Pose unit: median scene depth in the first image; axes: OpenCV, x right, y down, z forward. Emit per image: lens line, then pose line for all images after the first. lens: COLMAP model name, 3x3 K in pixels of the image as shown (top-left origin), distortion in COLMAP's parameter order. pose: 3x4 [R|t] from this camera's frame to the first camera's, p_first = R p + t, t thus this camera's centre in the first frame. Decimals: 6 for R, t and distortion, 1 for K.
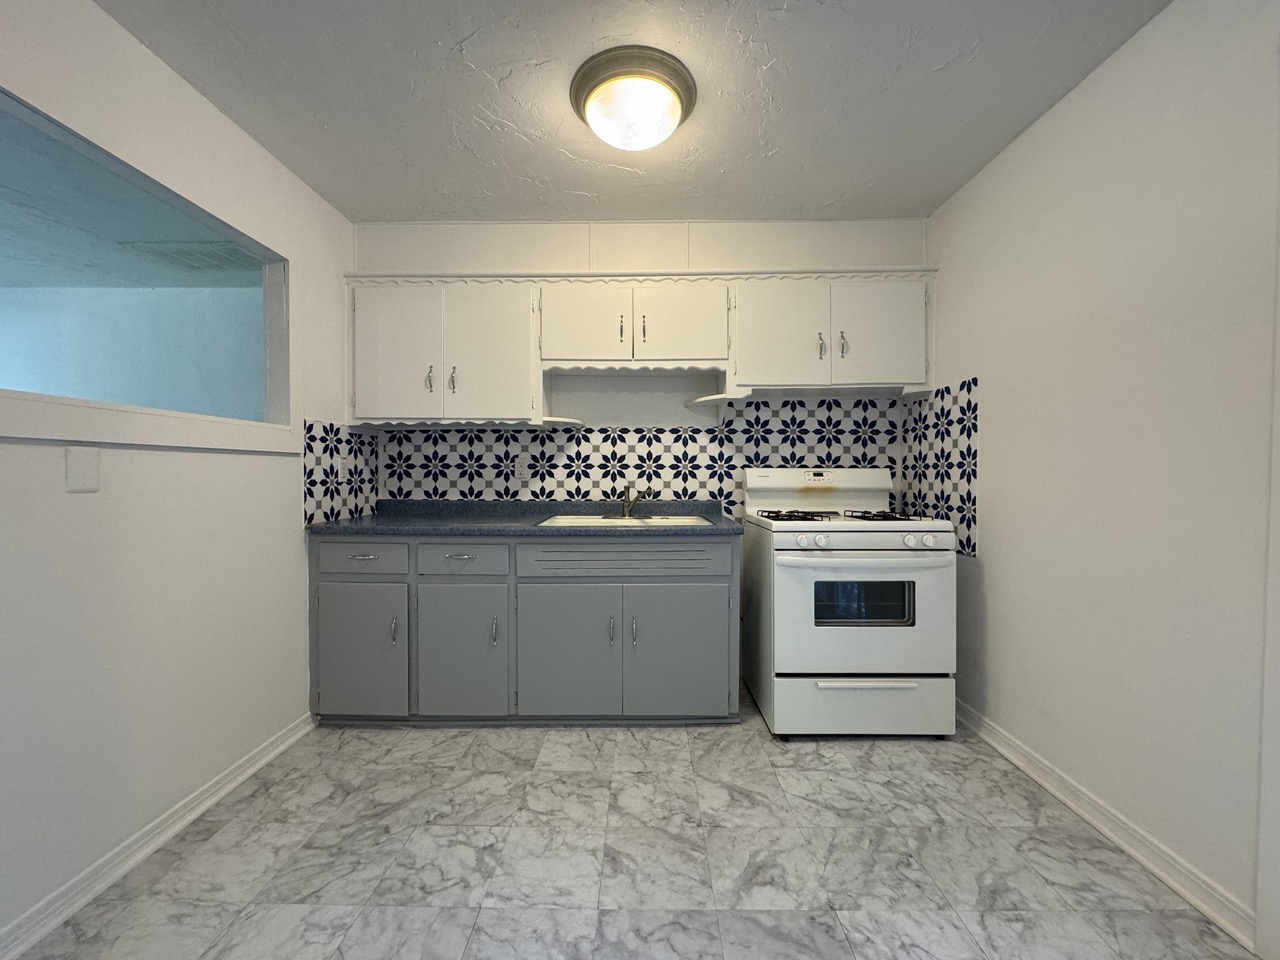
lens RADIAL K [[509.0, 0, 637.4], [0, 509.0, 479.8], [0, 0, 1]] dist [-0.001134, -0.000049]
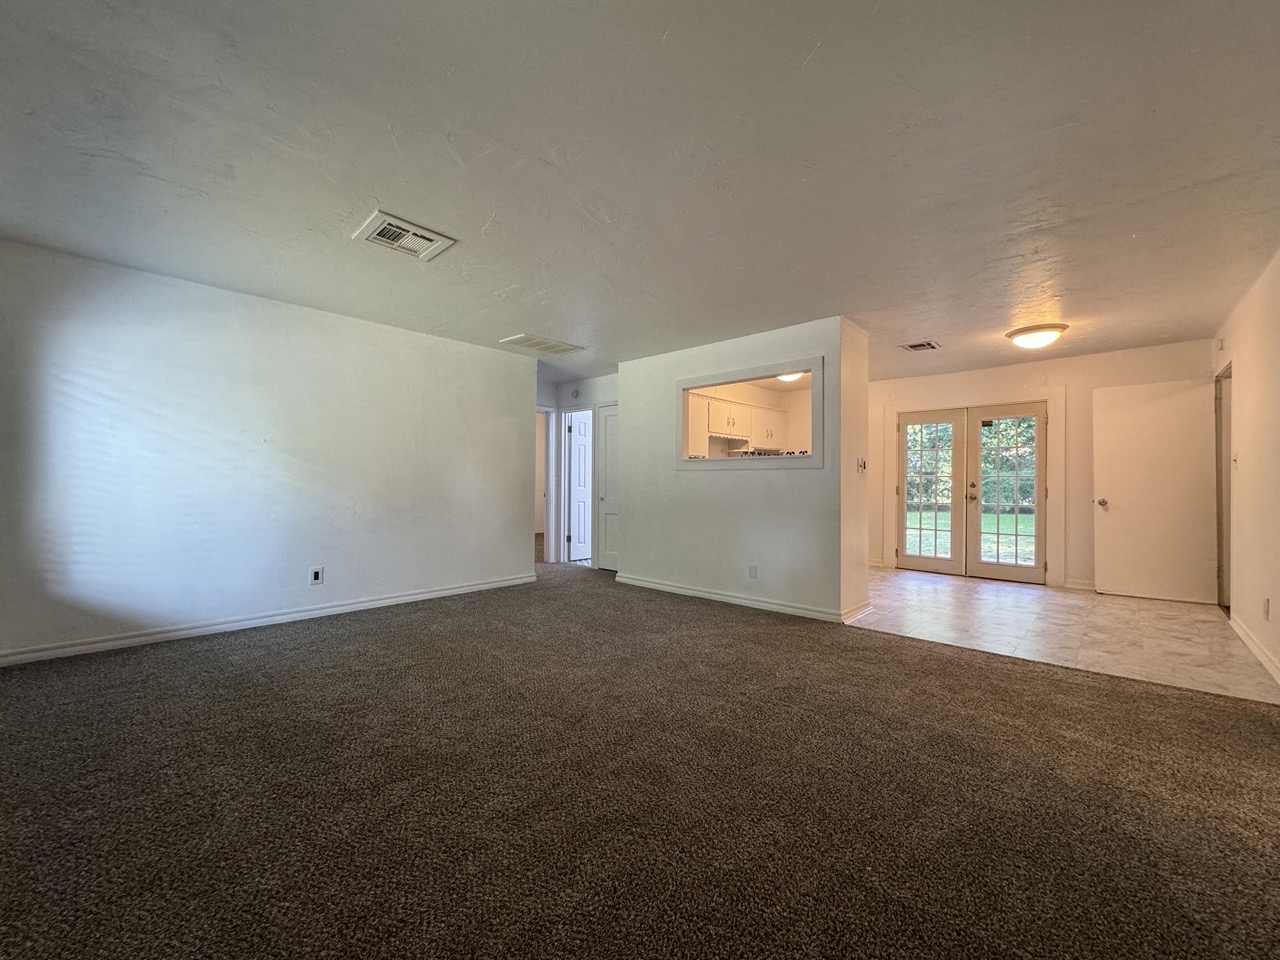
lens RADIAL K [[509.0, 0, 637.4], [0, 509.0, 479.8], [0, 0, 1]] dist [-0.001134, -0.000049]
pose [[0.681225, 0.006681, 0.732043, -2.181164], [0.005382, 0.999886, -0.014133, 0.022473], [-0.732054, 0.013567, 0.681111, -0.386974]]
